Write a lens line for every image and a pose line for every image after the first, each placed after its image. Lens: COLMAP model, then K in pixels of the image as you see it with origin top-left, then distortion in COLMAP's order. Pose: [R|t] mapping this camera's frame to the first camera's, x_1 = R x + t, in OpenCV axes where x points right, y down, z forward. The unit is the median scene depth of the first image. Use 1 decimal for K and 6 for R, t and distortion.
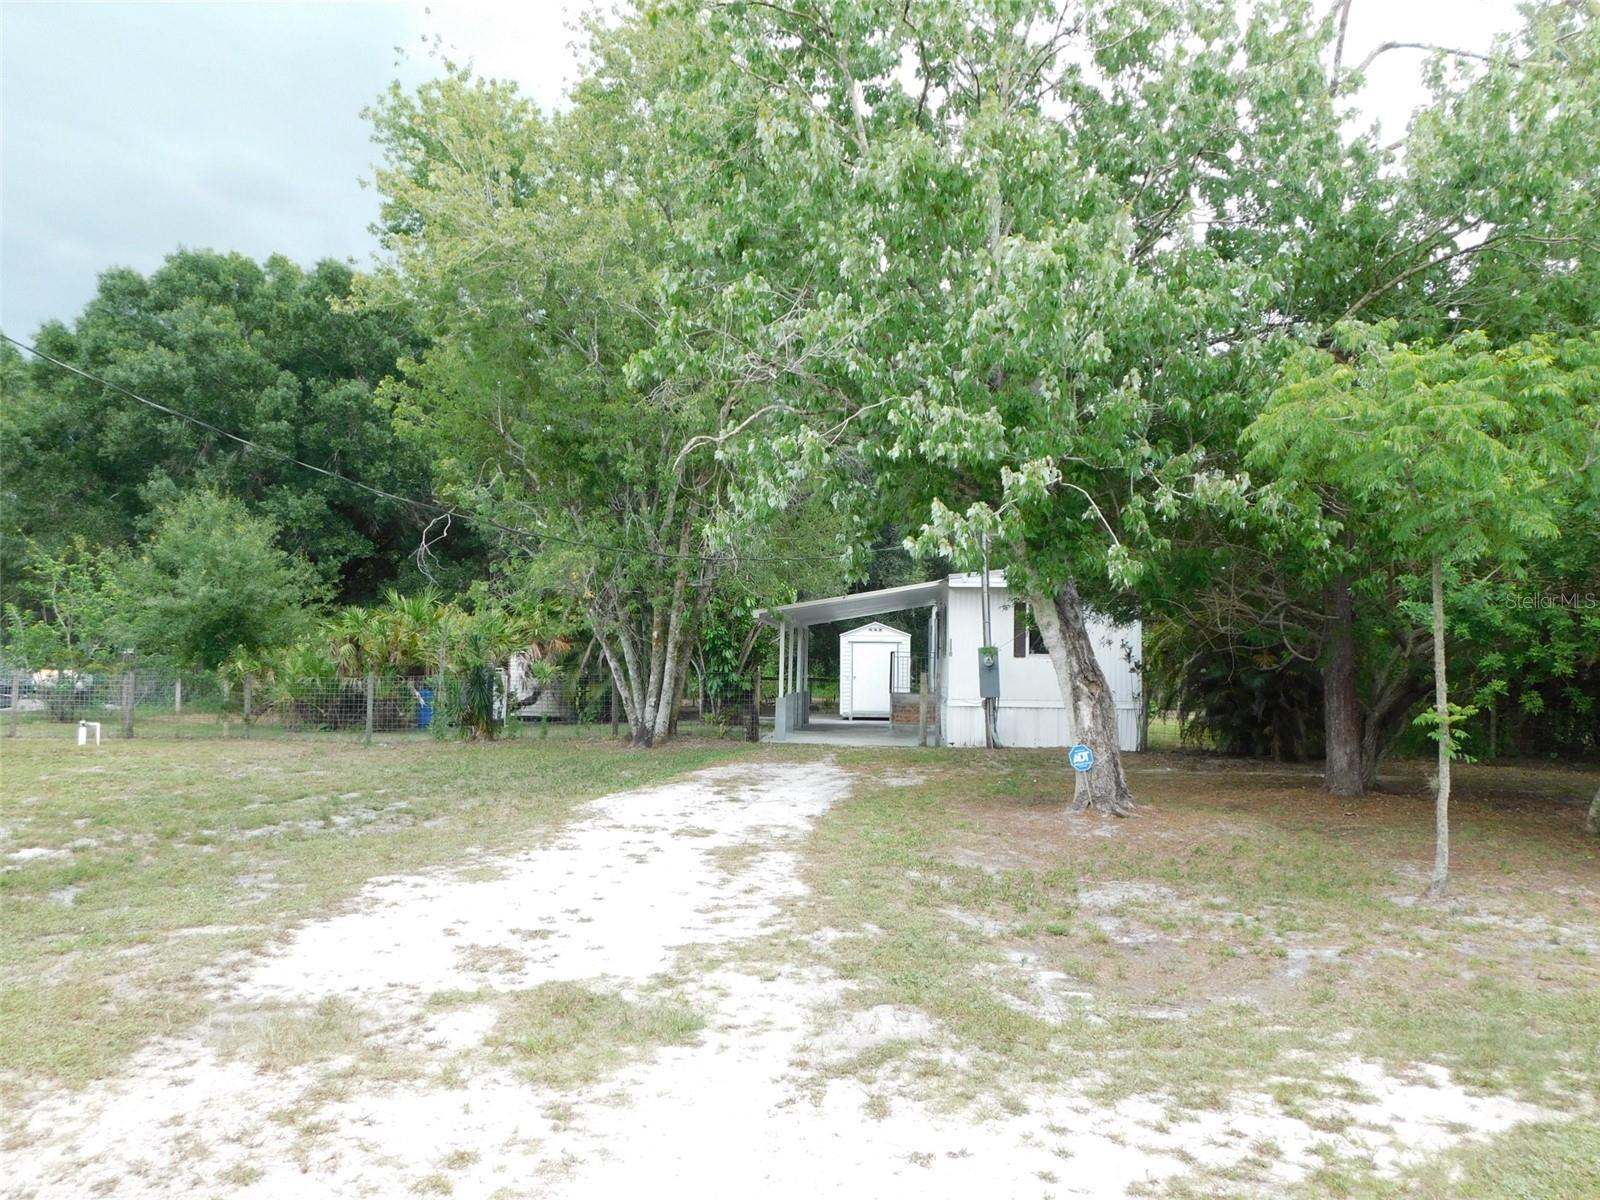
lens RADIAL K [[1311.5, 0, 800.0], [0, 1311.5, 600.0], [0, 0, 1]] dist [0.033570, 0.000901]
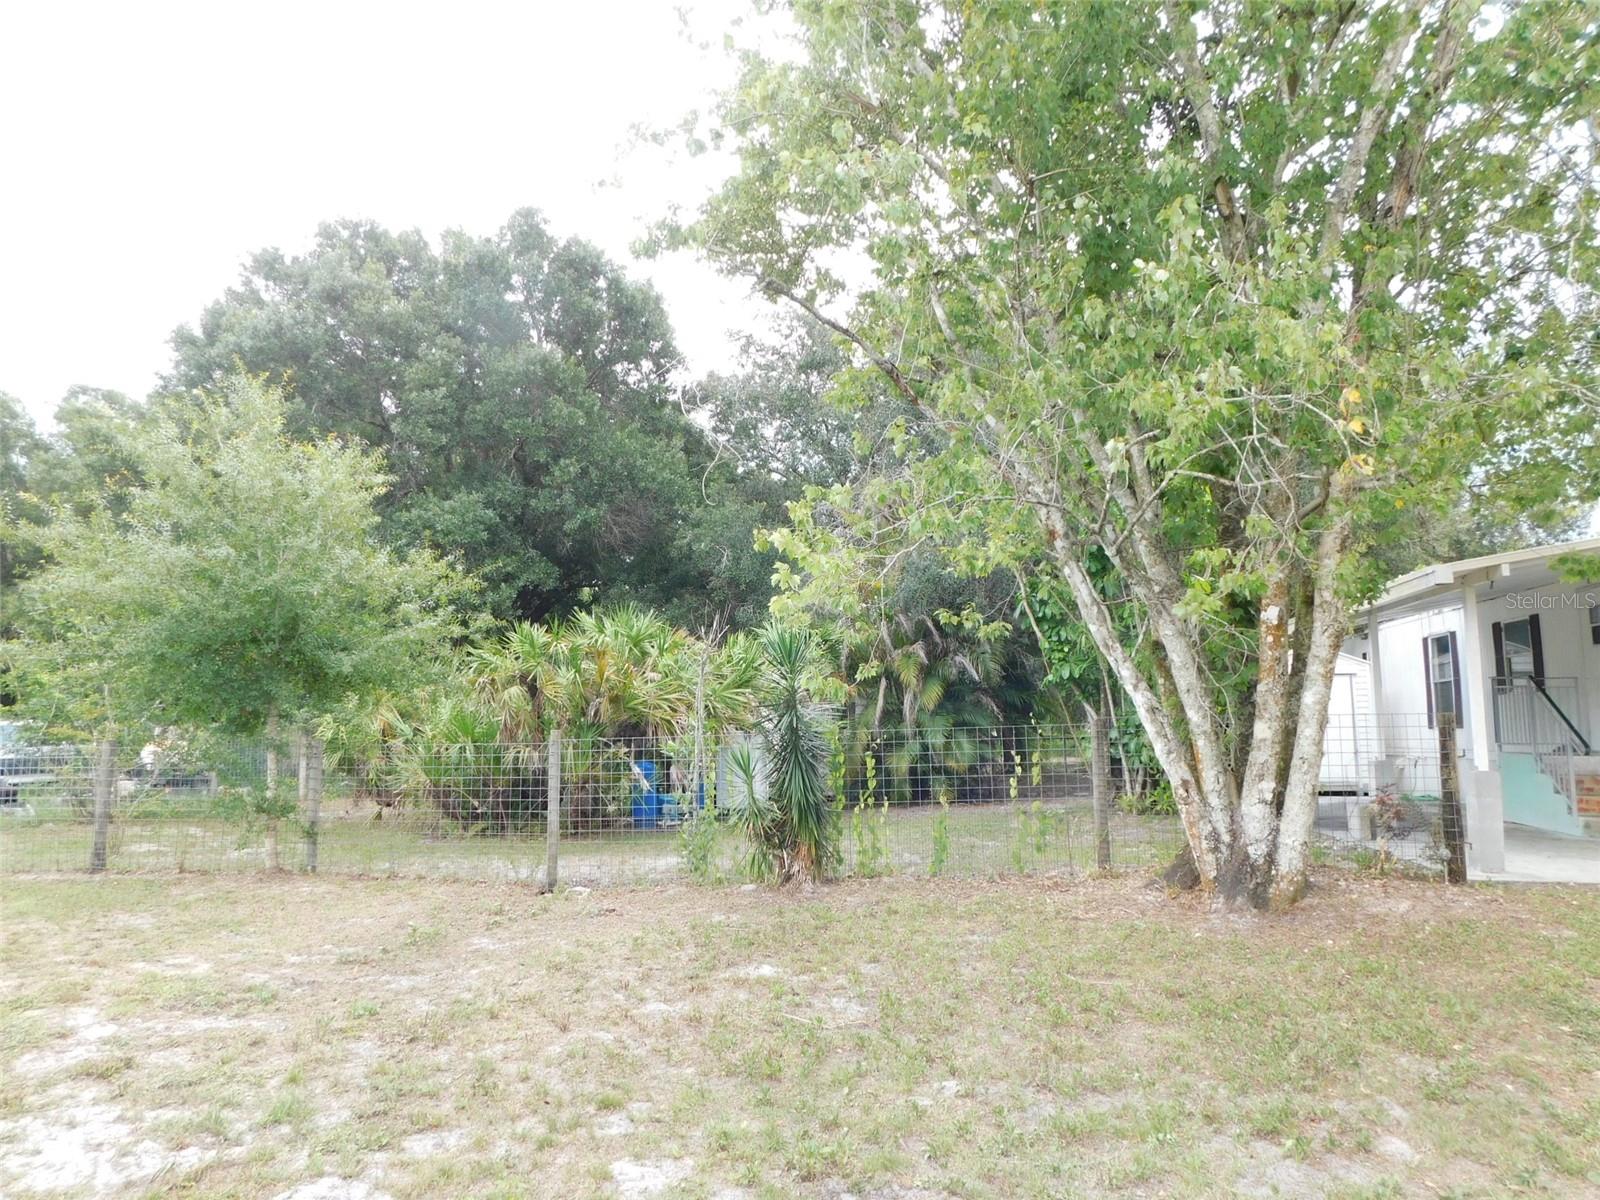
lens RADIAL K [[1058.2, 0, 809.8], [0, 1058.2, 591.4], [0, 0, 1]] dist [-0.060858, 0.045588]
pose [[0.996534, -0.032037, -0.076767, -0.182617], [0.025840, 0.996428, -0.080396, 0.033244], [0.079068, 0.078133, 0.993803, 0.559694]]
